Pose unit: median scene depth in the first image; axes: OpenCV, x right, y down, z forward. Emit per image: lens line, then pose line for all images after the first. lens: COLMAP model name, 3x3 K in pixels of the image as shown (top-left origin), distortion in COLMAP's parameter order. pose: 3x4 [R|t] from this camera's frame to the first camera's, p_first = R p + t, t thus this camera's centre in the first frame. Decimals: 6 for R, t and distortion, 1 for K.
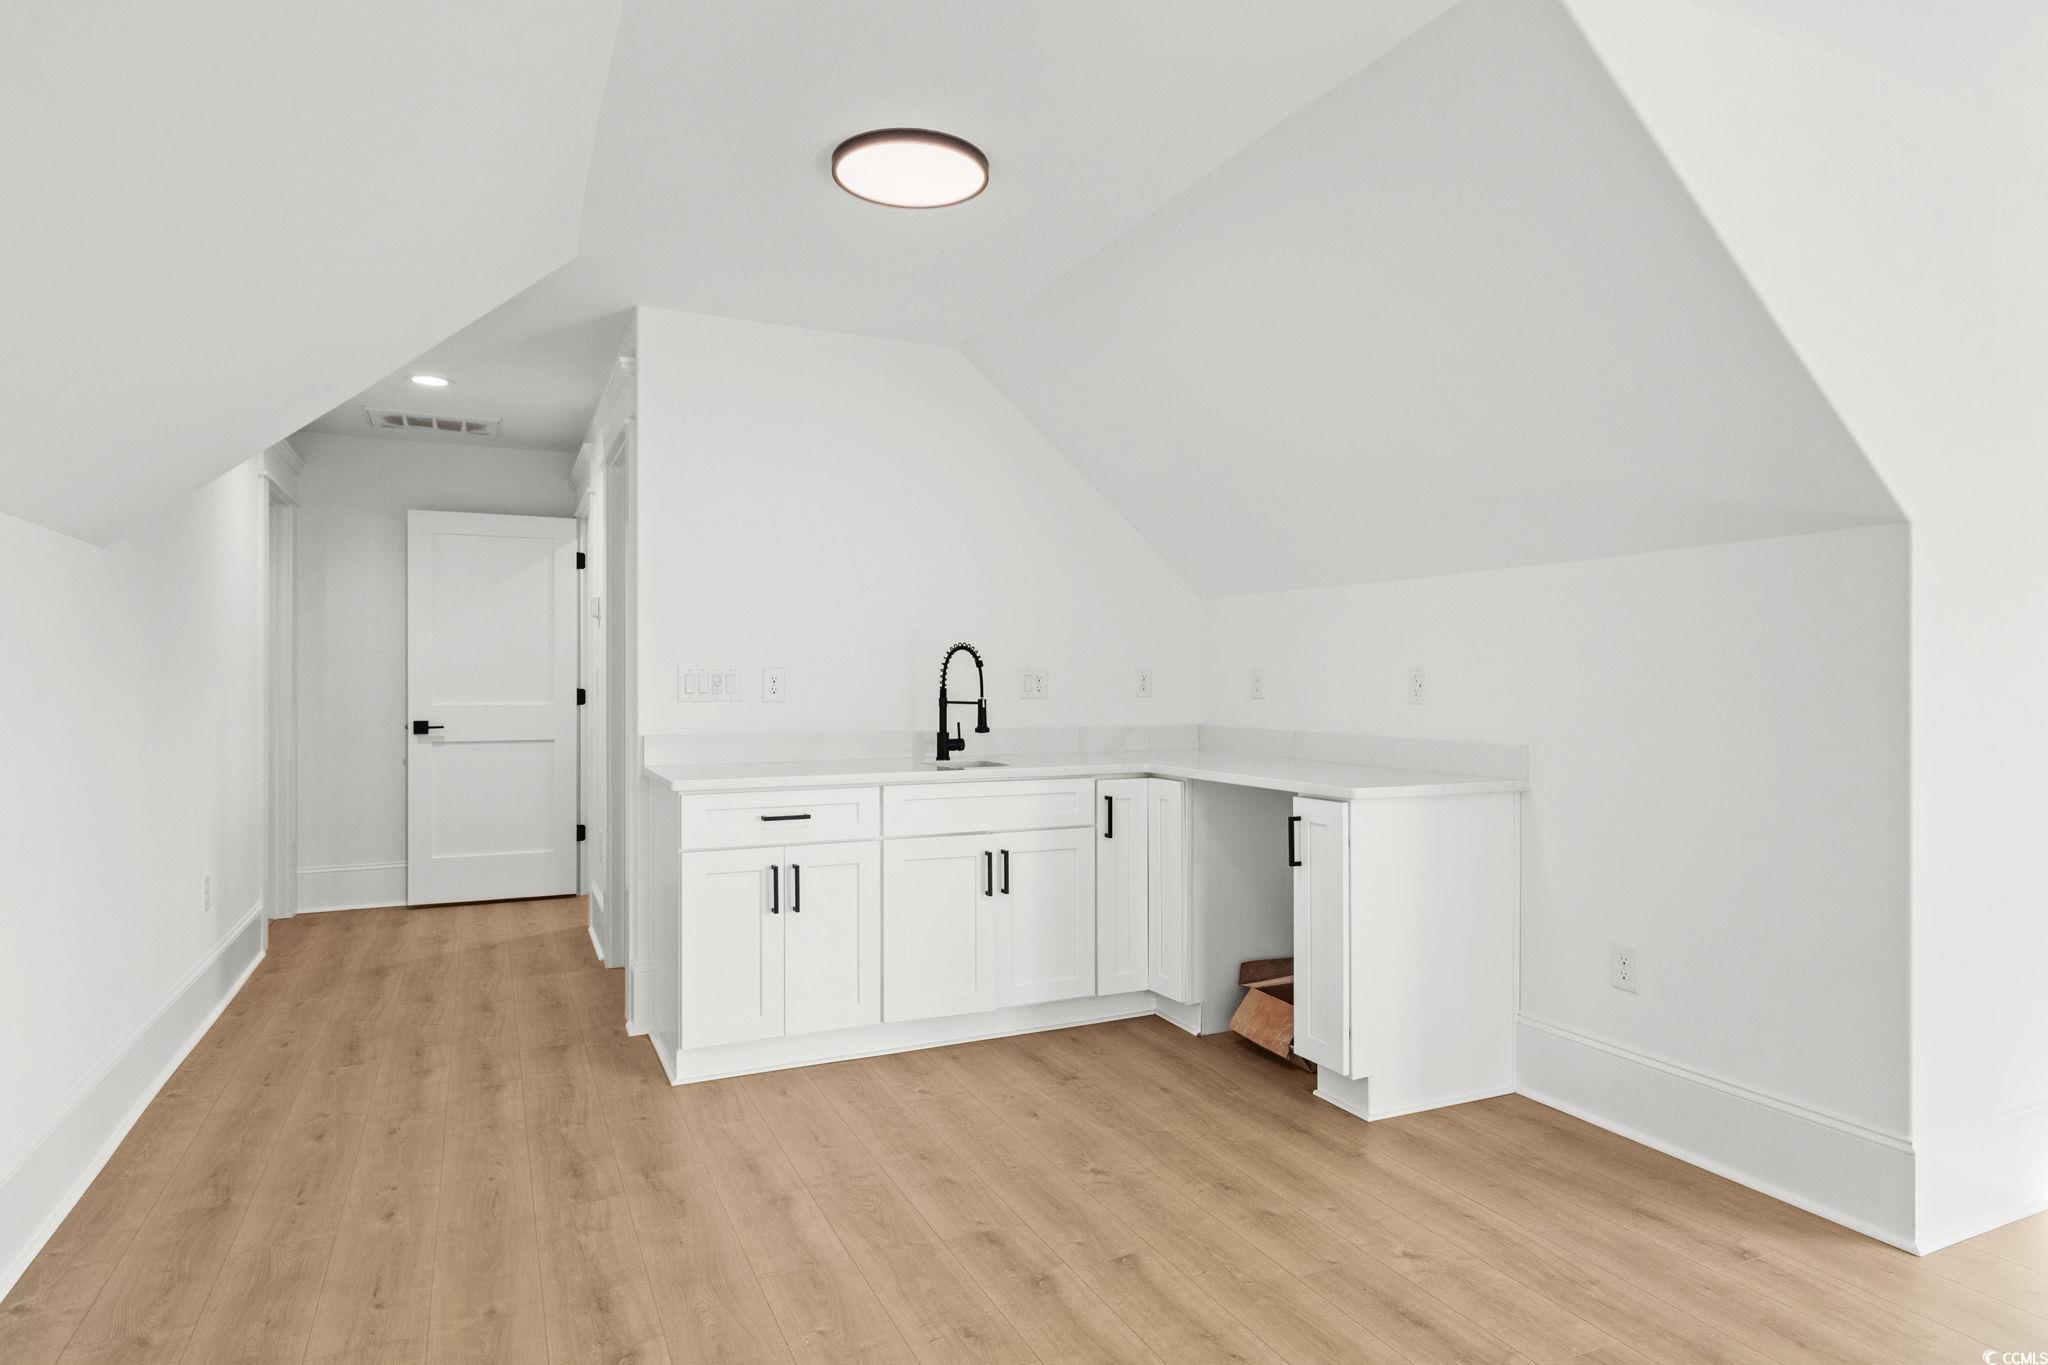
lens RADIAL K [[1175.4, 0, 1029.1], [0, 1175.4, 676.6], [0, 0, 1]] dist [0.004229, 0.000149]
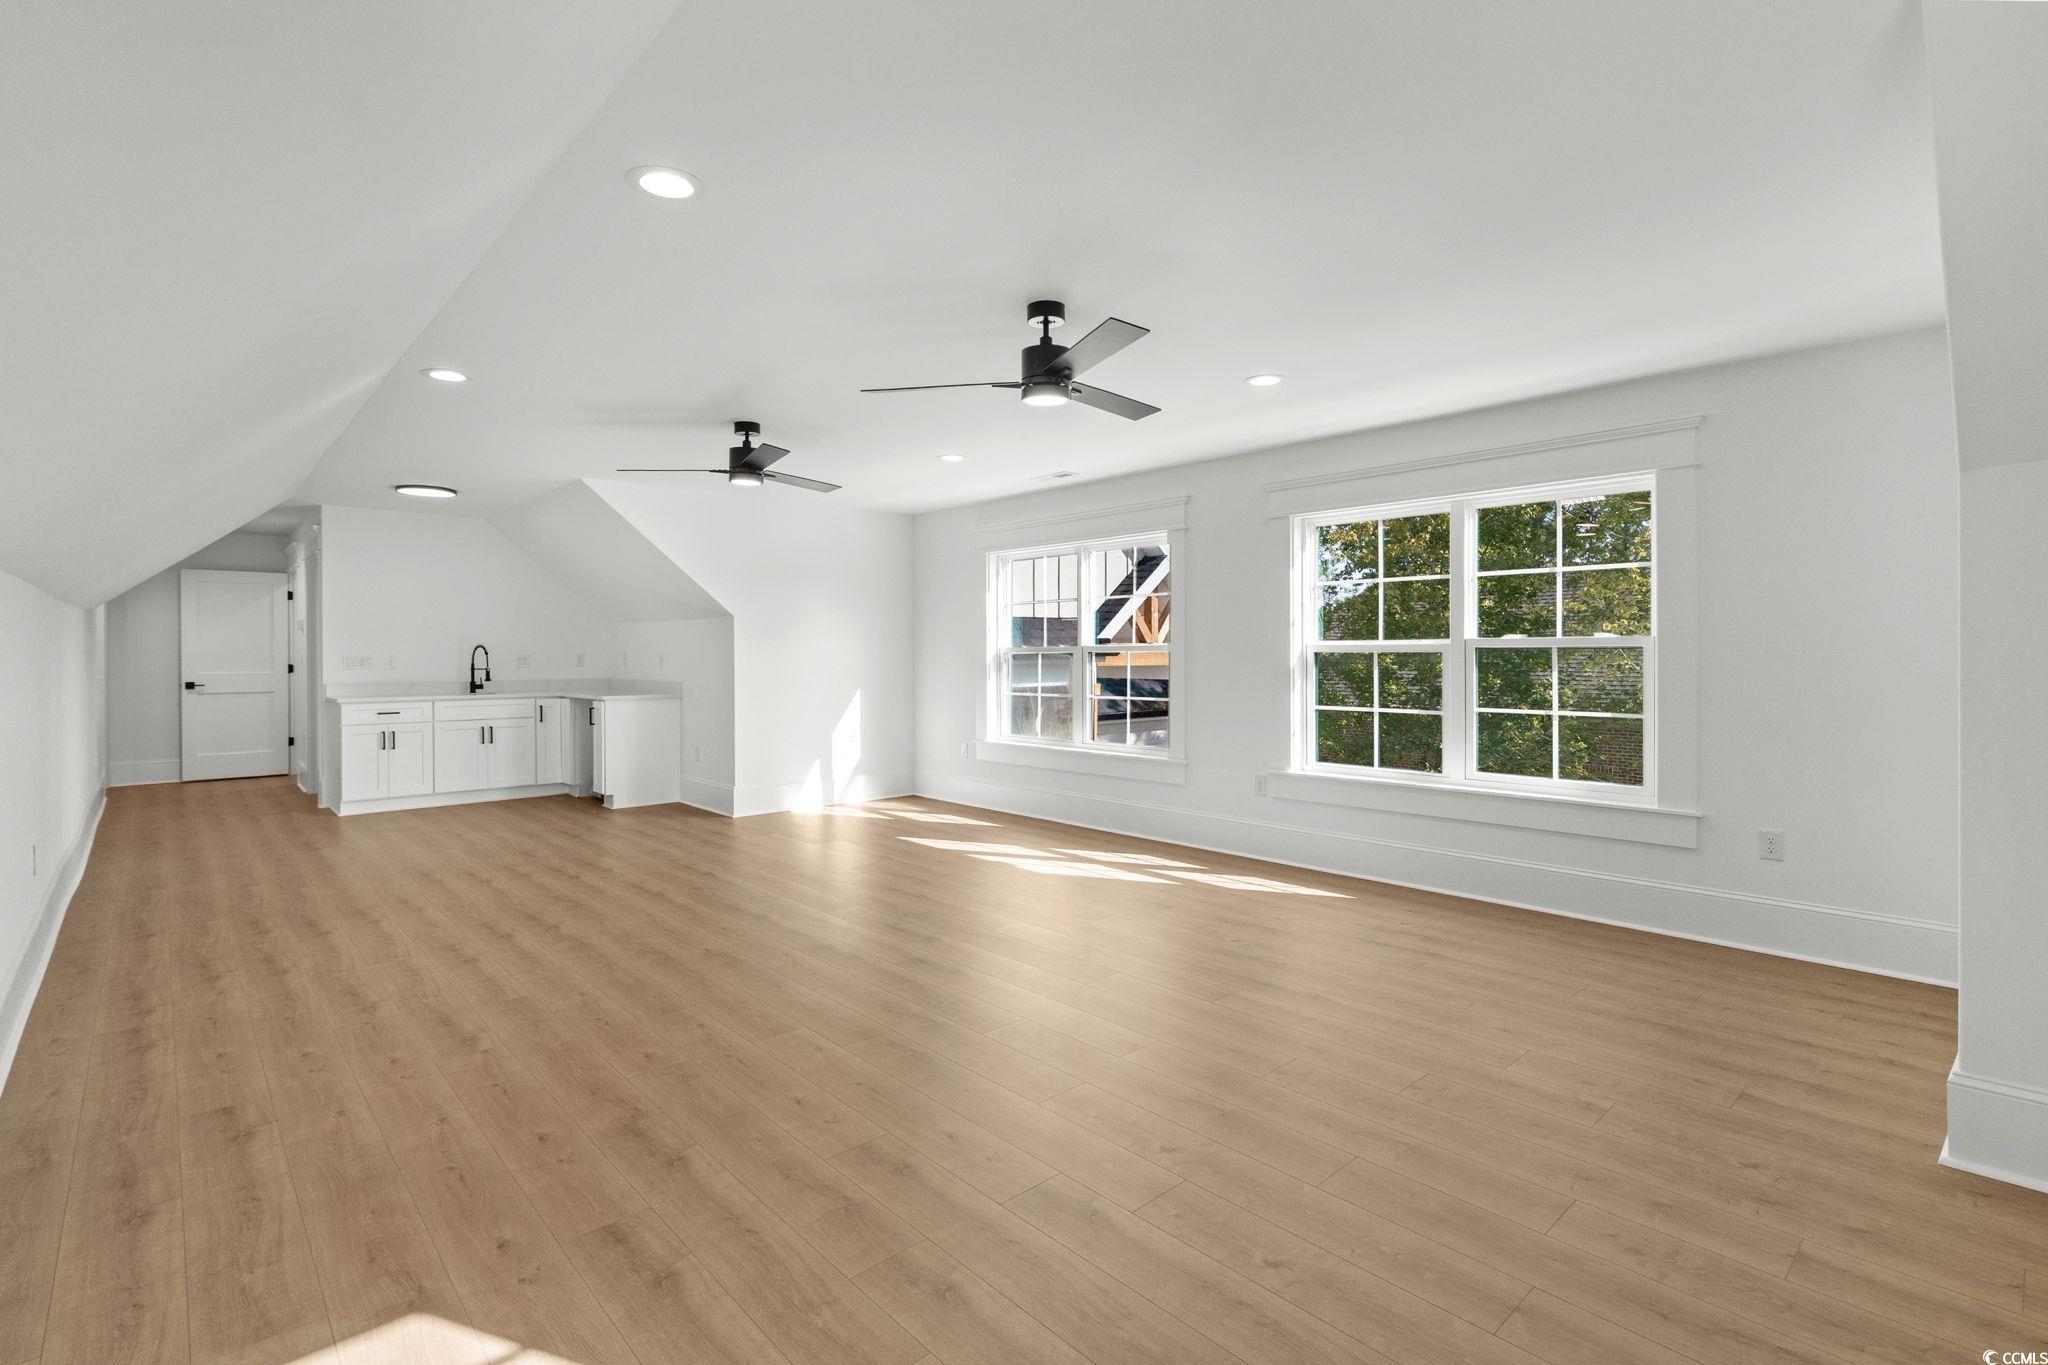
lens RADIAL K [[944.7, 0, 1026.5], [0, 944.7, 670.1], [0, 0, 1]] dist [-0.004347, 0.003414]
pose [[0.954296, -0.007928, 0.298759, 0.446015], [0.001983, 0.999794, 0.020198, -0.013254], [-0.298858, -0.018682, 0.954115, -1.217921]]
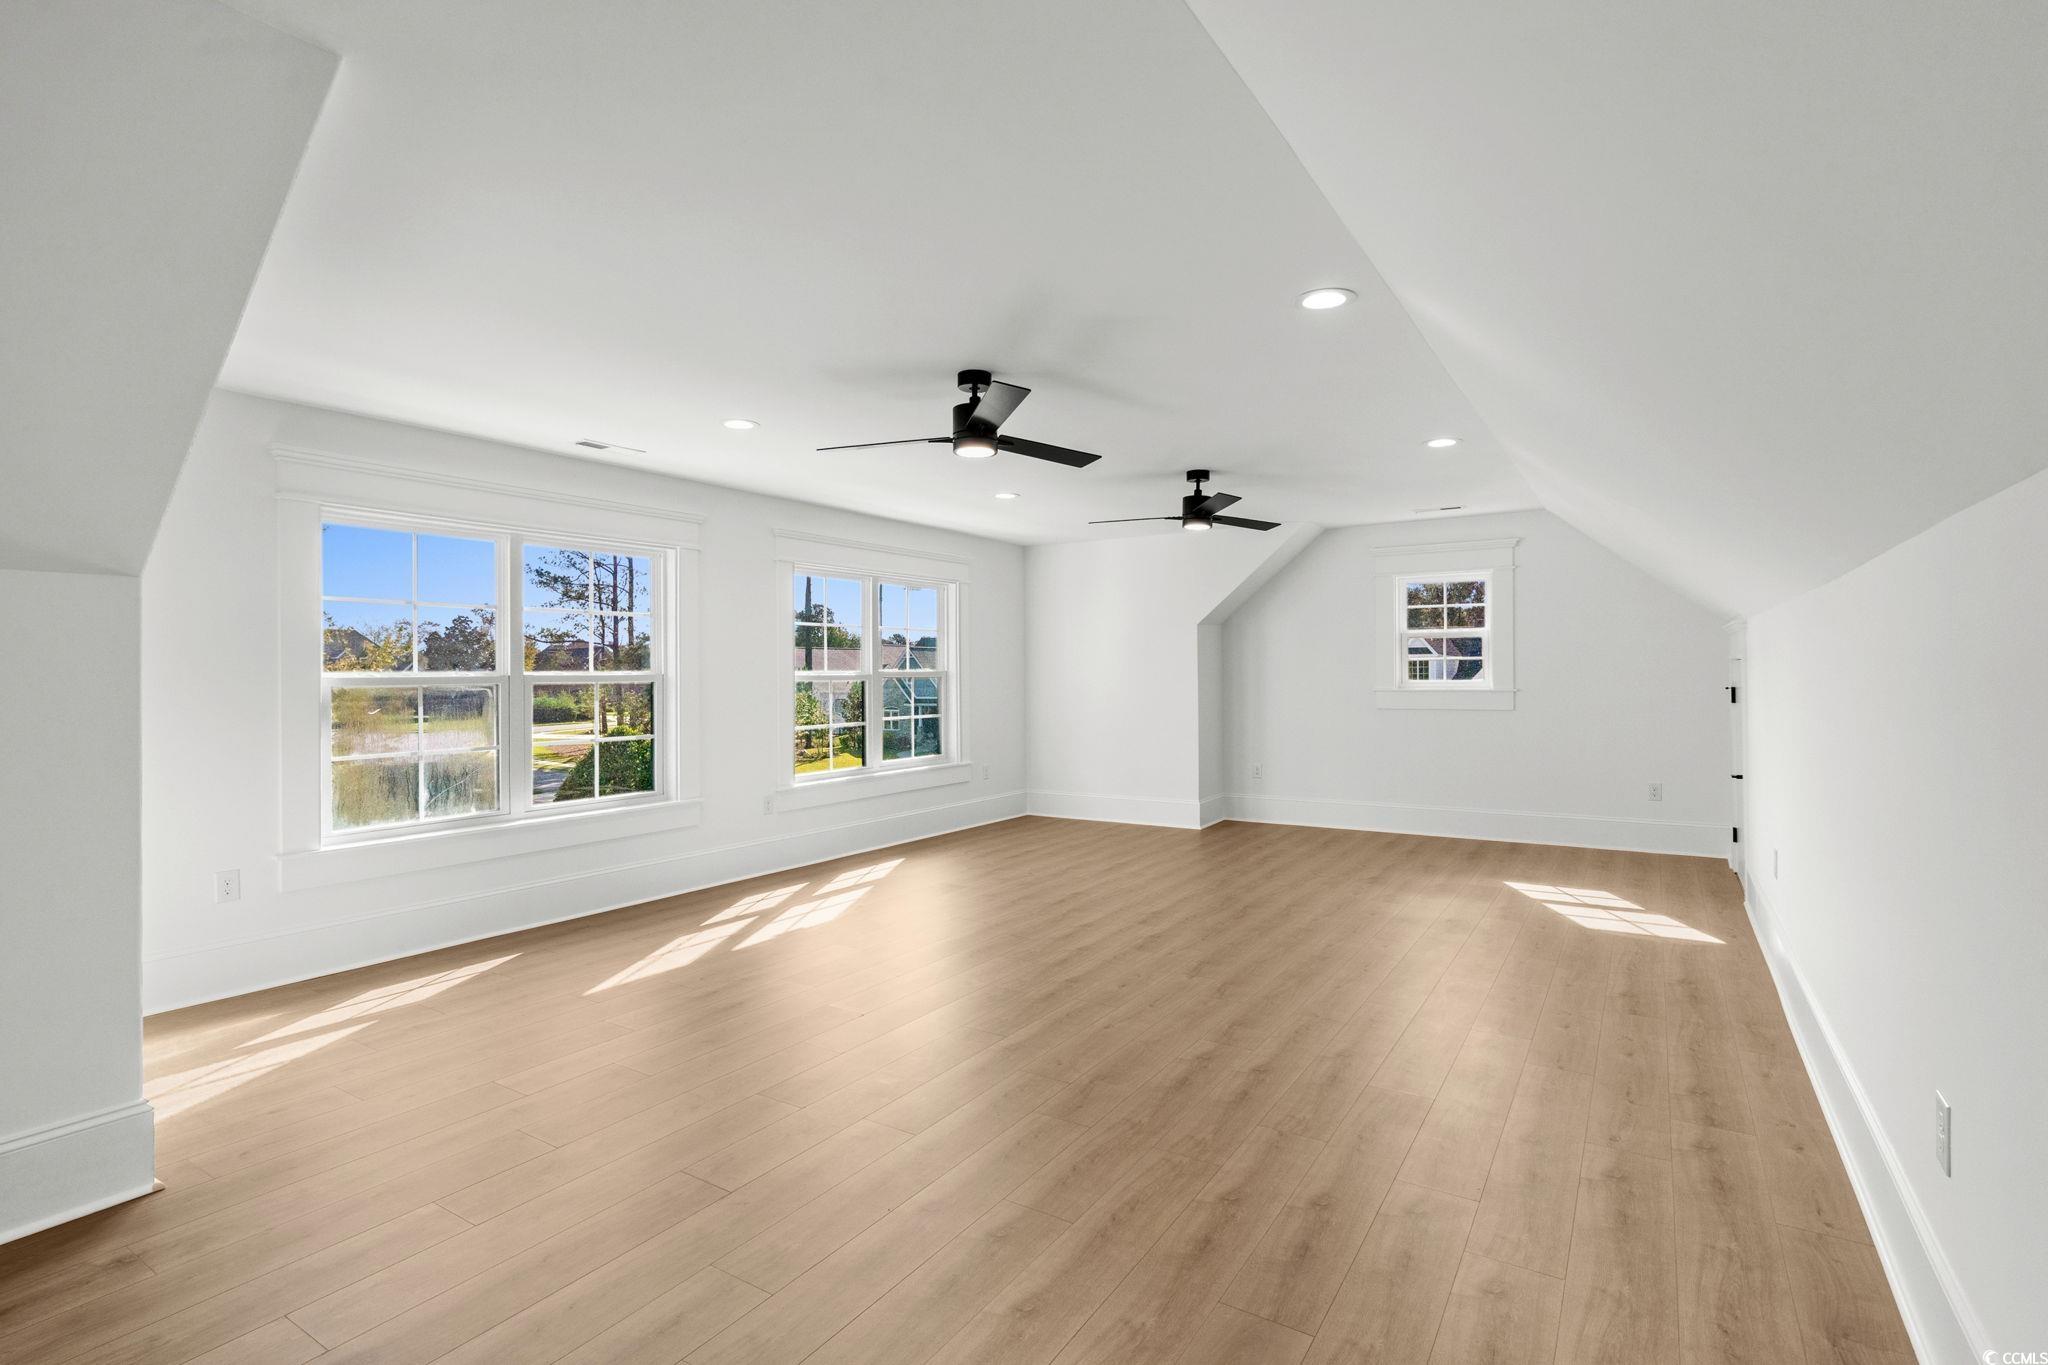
lens RADIAL K [[964.2, 0, 1035.0], [0, 964.2, 681.9], [0, 0, 1]] dist [-0.002996, 0.003165]
pose [[-0.530564, 0.001032, 0.847644, -0.977285], [0.009759, 0.999940, 0.004891, -0.013100], [-0.847589, 0.010867, -0.530543, 1.855885]]
